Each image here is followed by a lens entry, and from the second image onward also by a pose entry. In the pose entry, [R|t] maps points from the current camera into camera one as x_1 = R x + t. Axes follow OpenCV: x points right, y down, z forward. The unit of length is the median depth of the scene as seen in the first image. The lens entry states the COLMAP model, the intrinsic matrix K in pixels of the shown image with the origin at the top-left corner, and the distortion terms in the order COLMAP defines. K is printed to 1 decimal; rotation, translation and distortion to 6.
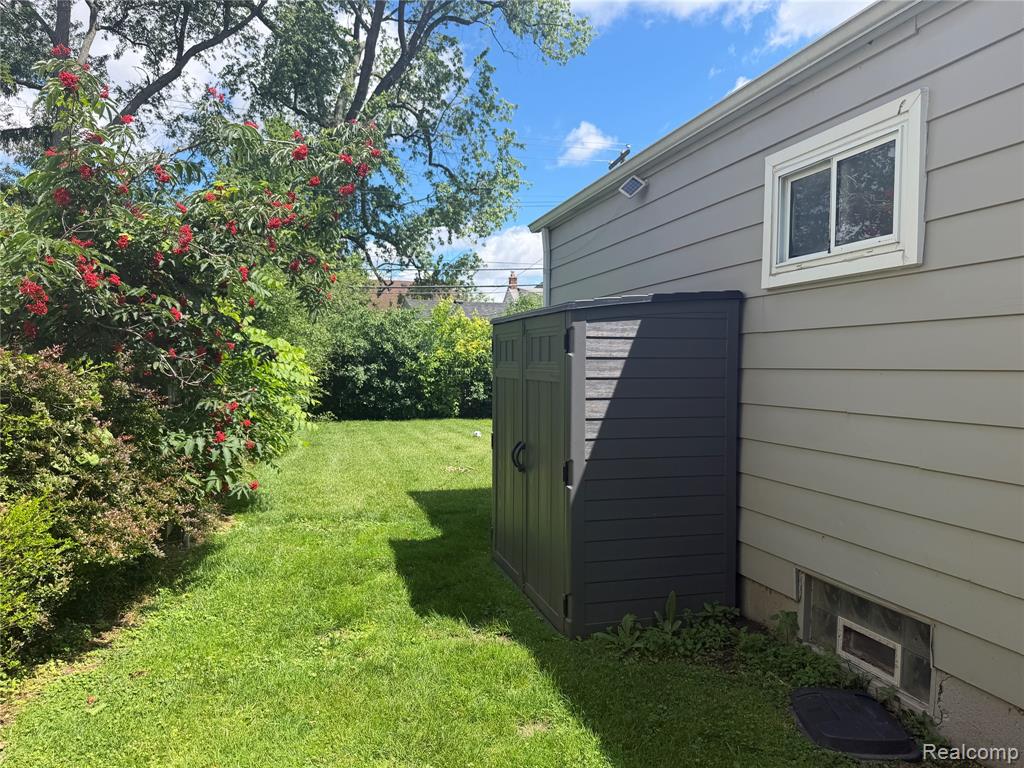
lens RADIAL K [[716.6, 0, 518.3], [0, 716.6, 386.8], [0, 0, 1]] dist [0.004361, -0.024455]
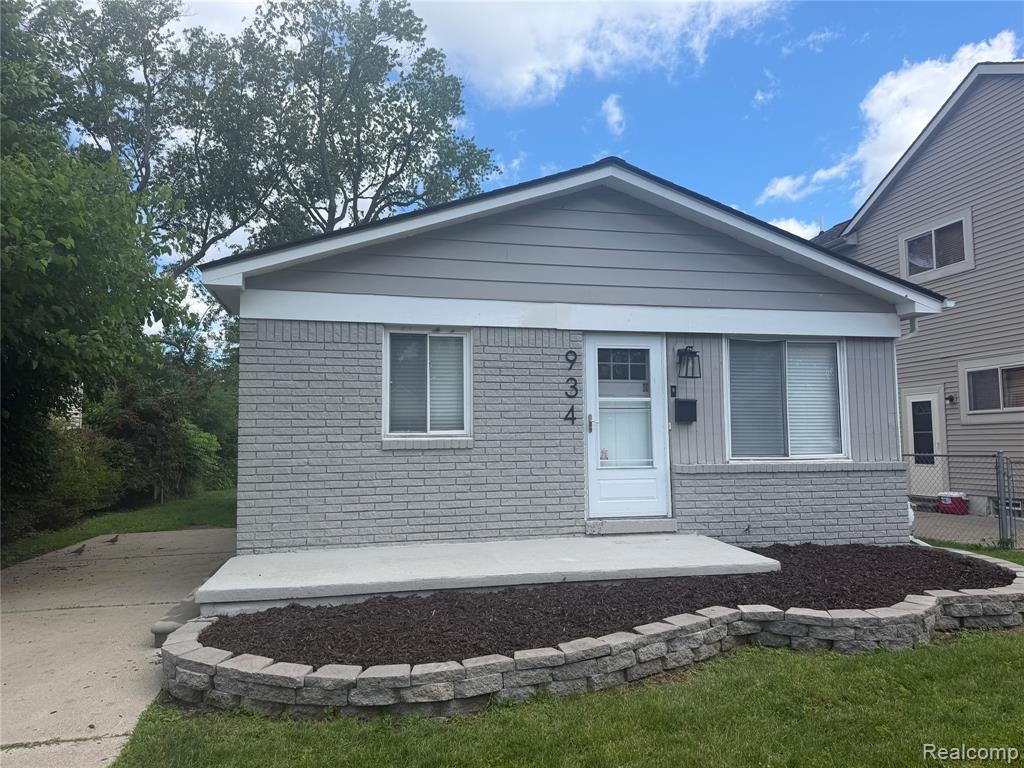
lens RADIAL K [[716.6, 0, 518.3], [0, 716.6, 386.8], [0, 0, 1]] dist [0.004361, -0.024455]
pose [[0.998341, -0.020447, -0.053827, 0.467780], [0.014067, 0.993111, -0.116332, 0.041217], [0.055835, 0.115382, 0.991751, -0.758463]]
